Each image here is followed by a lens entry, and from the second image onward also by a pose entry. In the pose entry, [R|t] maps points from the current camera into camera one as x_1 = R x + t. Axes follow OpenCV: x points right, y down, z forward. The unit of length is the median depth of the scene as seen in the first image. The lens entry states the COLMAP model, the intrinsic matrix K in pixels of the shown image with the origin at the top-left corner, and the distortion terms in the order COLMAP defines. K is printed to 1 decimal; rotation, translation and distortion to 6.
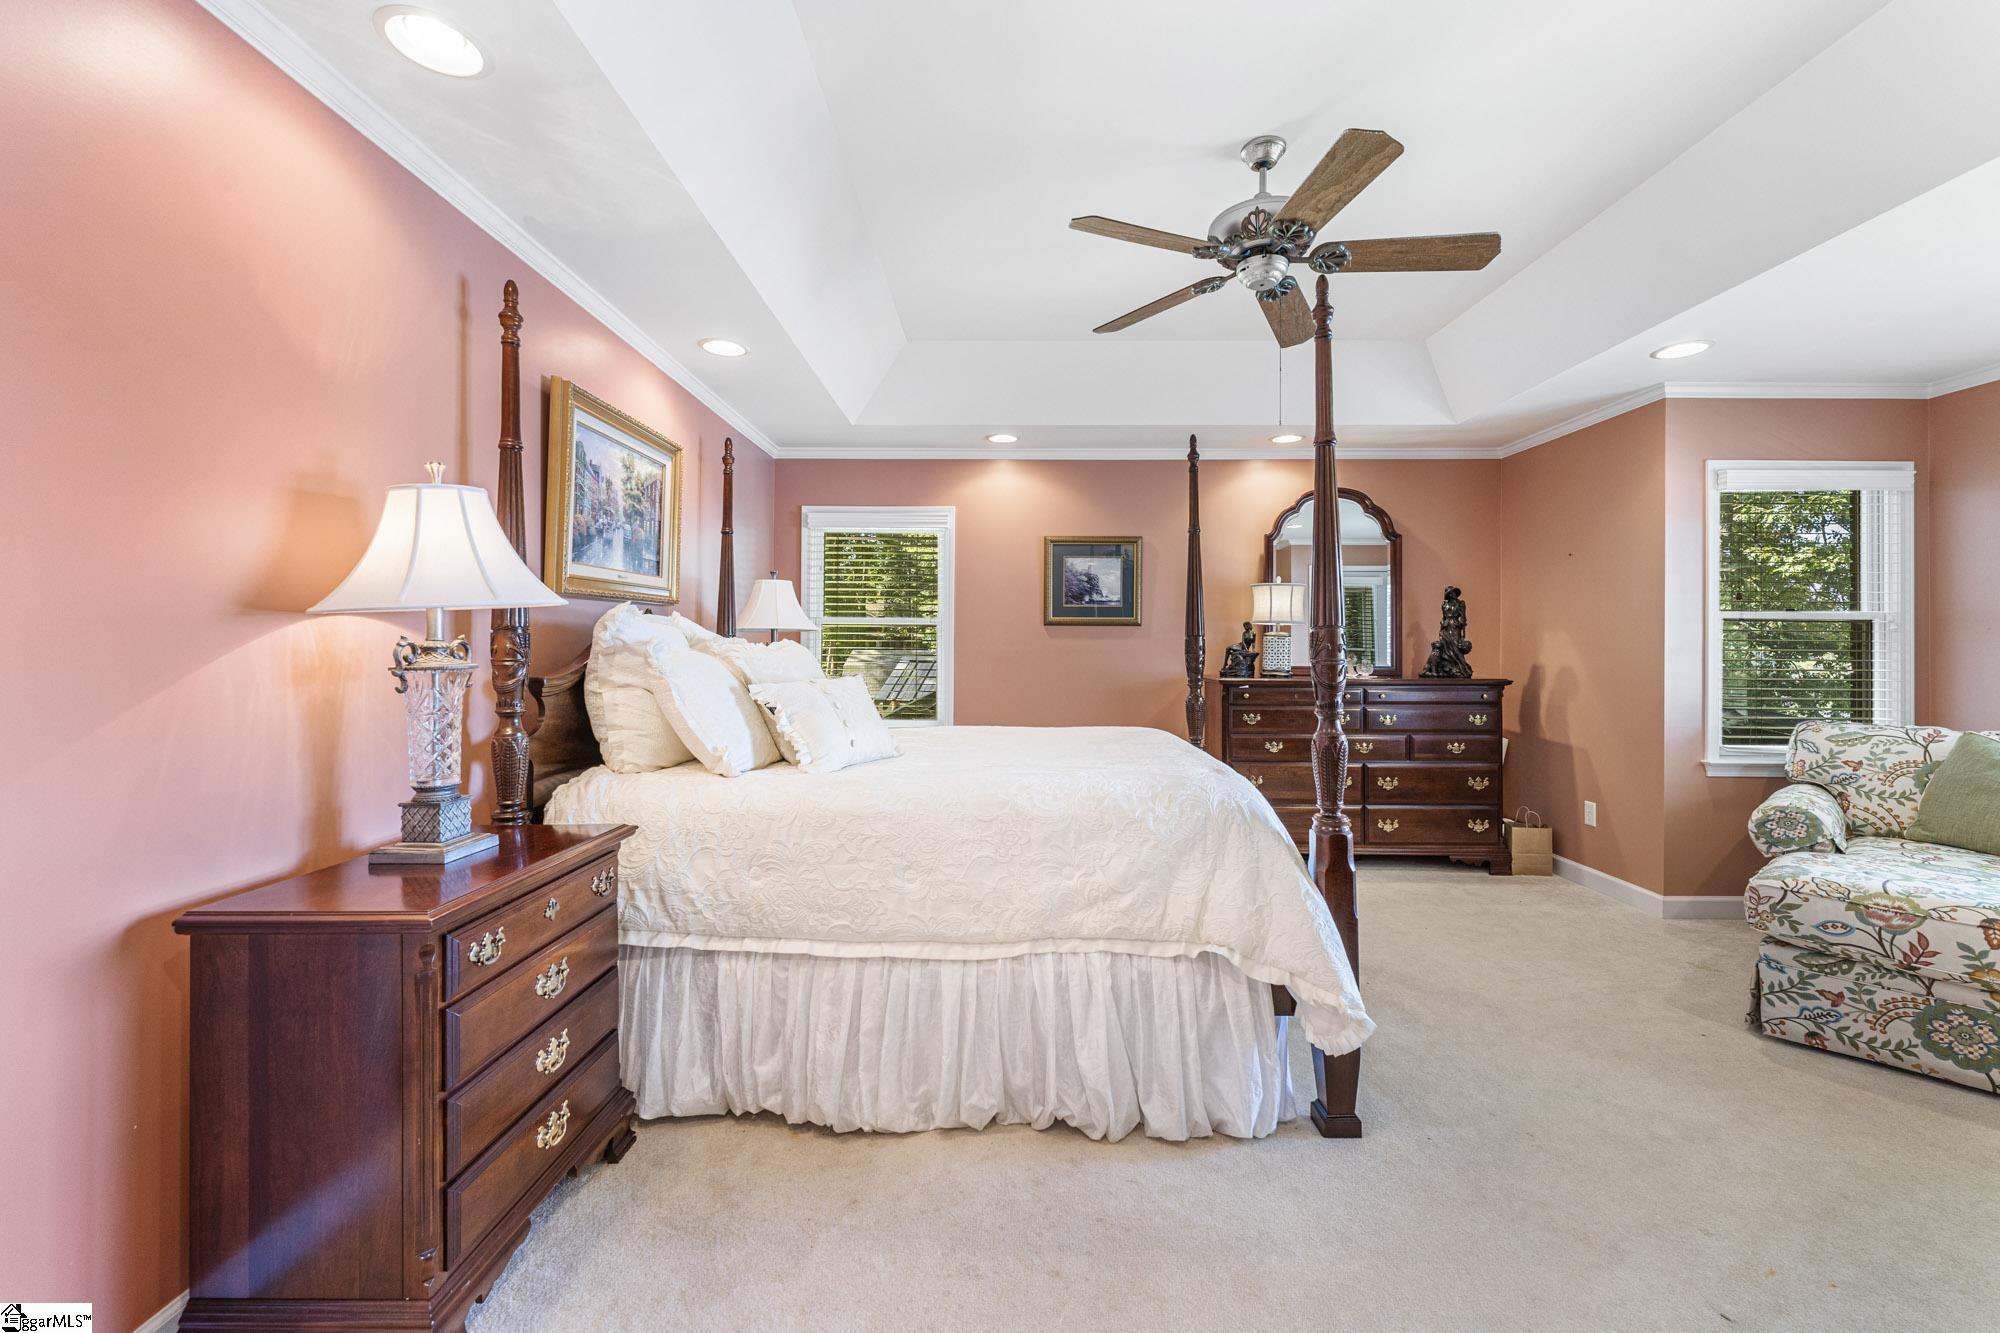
lens RADIAL K [[815.0, 0, 1007.5], [0, 815.0, 640.1], [0, 0, 1]] dist [0.004157, 0.000118]
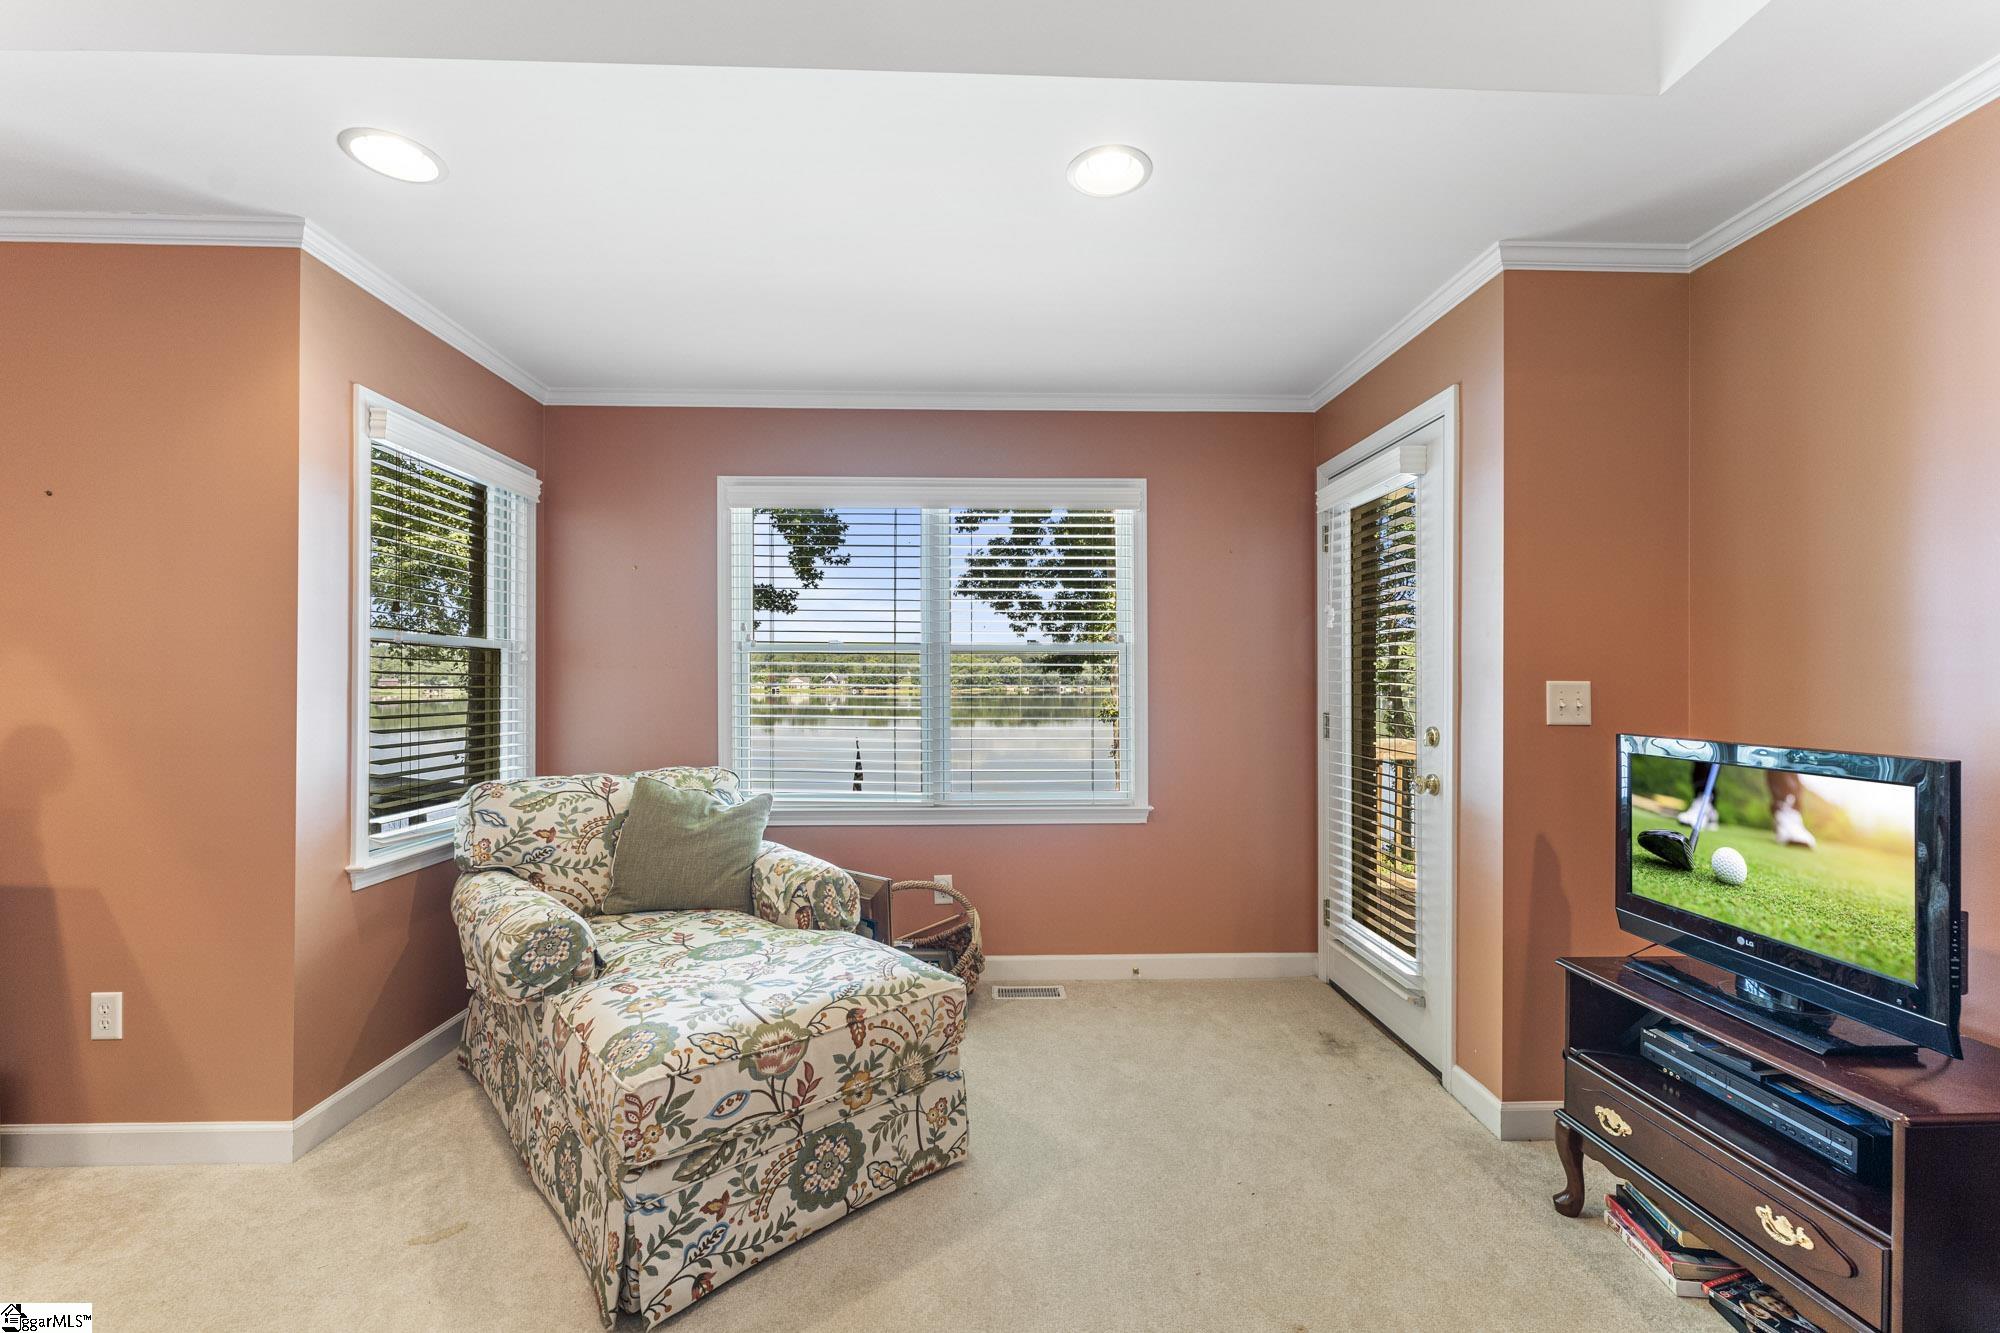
lens RADIAL K [[815.0, 0, 1004.8], [0, 815.0, 679.1], [0, 0, 1]] dist [0.004157, 0.000118]
pose [[-0.024954, -0.006595, 0.999667, 0.263695], [-0.006266, 0.999960, 0.006440, -0.003564], [-0.999669, -0.006104, -0.024995, 0.624229]]
